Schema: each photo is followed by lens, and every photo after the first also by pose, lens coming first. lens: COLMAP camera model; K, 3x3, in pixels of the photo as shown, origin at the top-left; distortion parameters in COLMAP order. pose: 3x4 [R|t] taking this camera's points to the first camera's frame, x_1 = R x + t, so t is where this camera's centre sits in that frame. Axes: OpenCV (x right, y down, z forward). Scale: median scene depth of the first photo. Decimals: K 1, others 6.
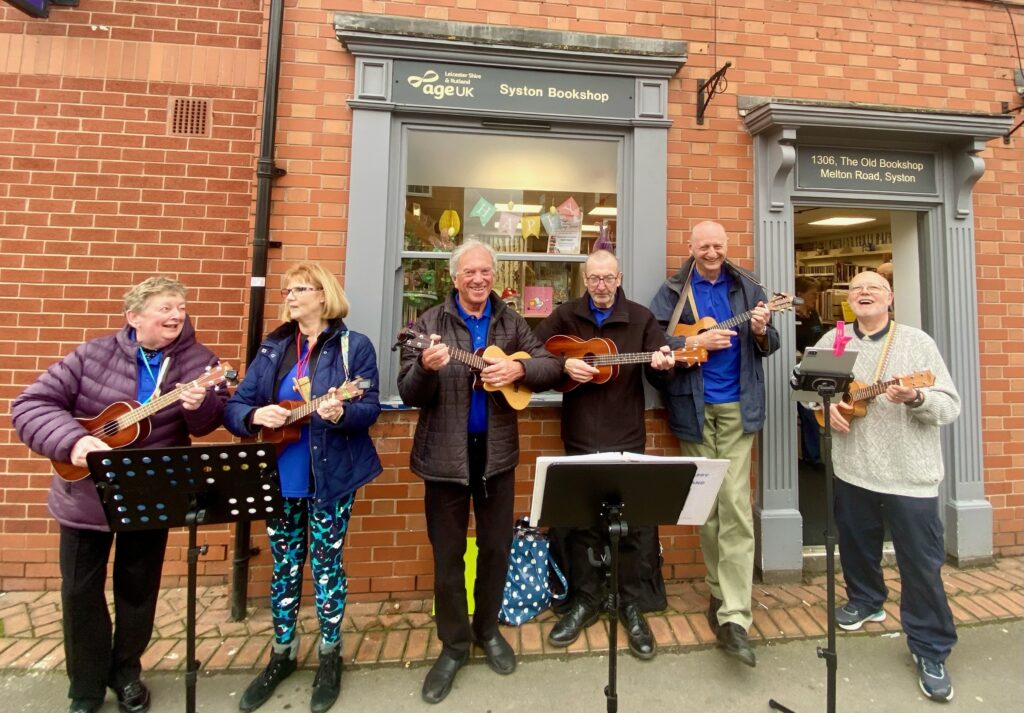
lens RADIAL K [[472.8, 0, 567.9], [0, 472.8, 259.2], [0, 0, 1]] dist [0.012170, -0.005127]
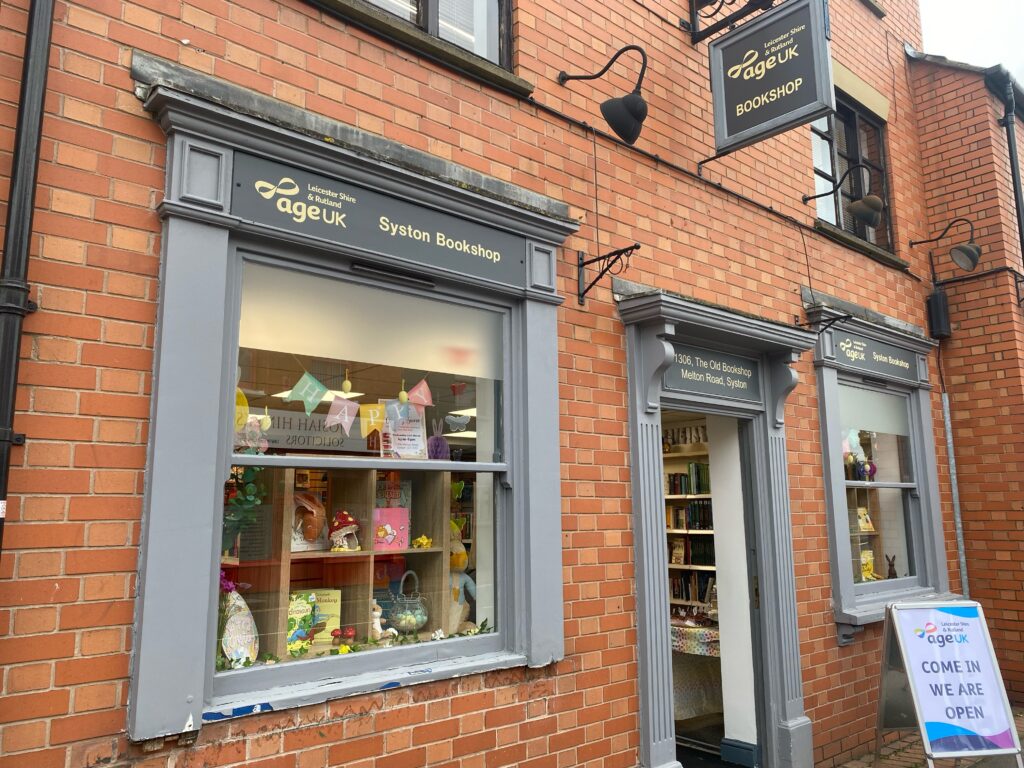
lens RADIAL K [[793.3, 0, 543.2], [0, 793.3, 381.5], [0, 0, 1]] dist [0.062056, -0.046391]
pose [[0.813472, 0.068228, 0.577588, -0.580183], [-0.014596, 0.995177, -0.096999, -0.014023], [-0.581421, 0.070475, 0.810545, -0.082976]]
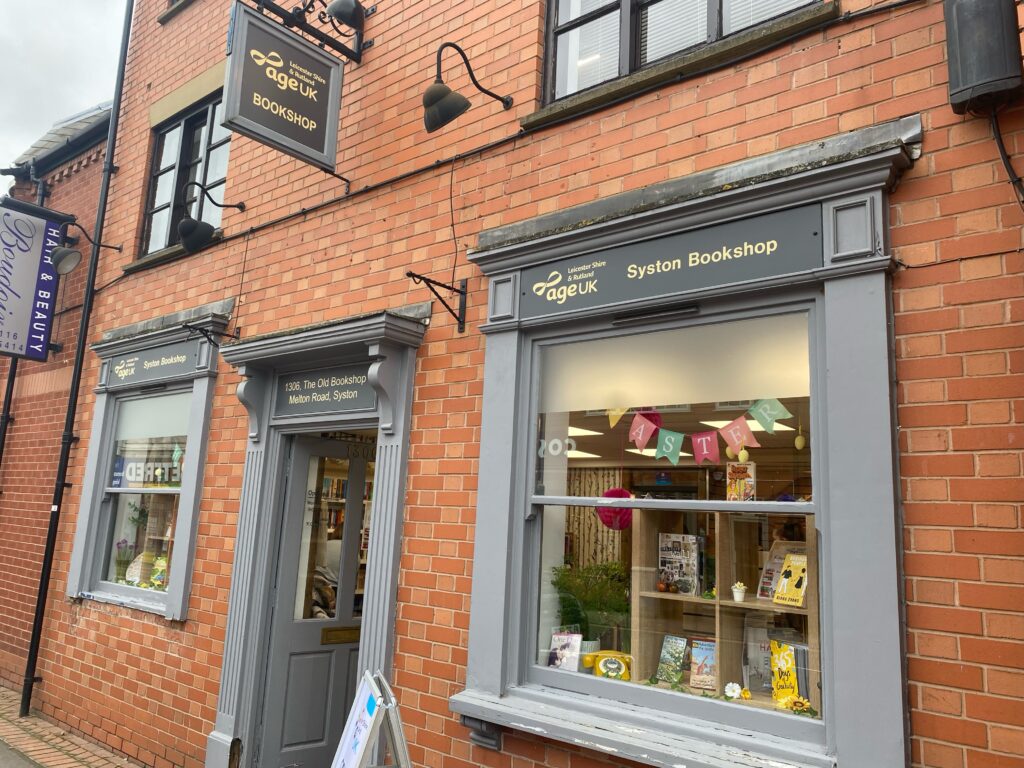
lens RADIAL K [[793.3, 0, 523.4], [0, 793.3, 425.4], [0, 0, 1]] dist [0.062056, -0.046391]
pose [[0.682868, -0.078534, -0.726308, 2.133575], [-0.008936, 0.993233, -0.115797, 0.061213], [0.730487, 0.085564, 0.677545, 0.241742]]
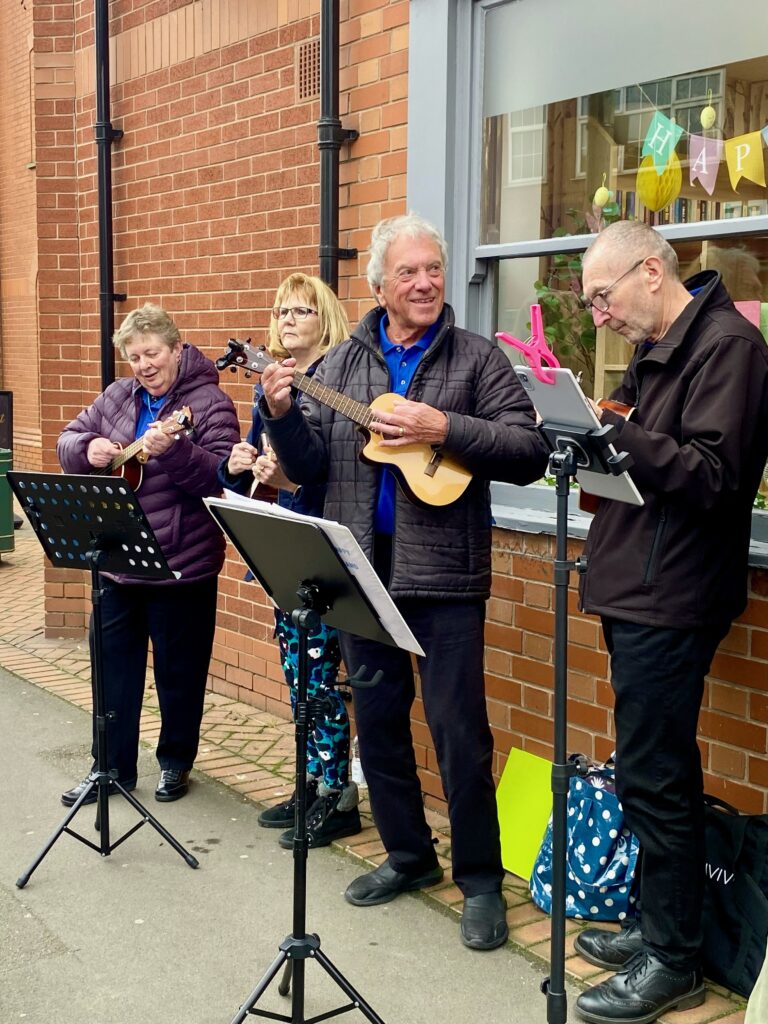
lens RADIAL K [[1290.7, 0, 386.5], [0, 1290.7, 516.1], [0, 0, 1]] dist [0.032563, 0.000000]
pose [[0.504728, 0.086124, -0.858972, 0.838118], [0.062457, 0.988761, 0.135837, 0.076781], [0.861016, -0.122209, 0.493676, 0.114779]]
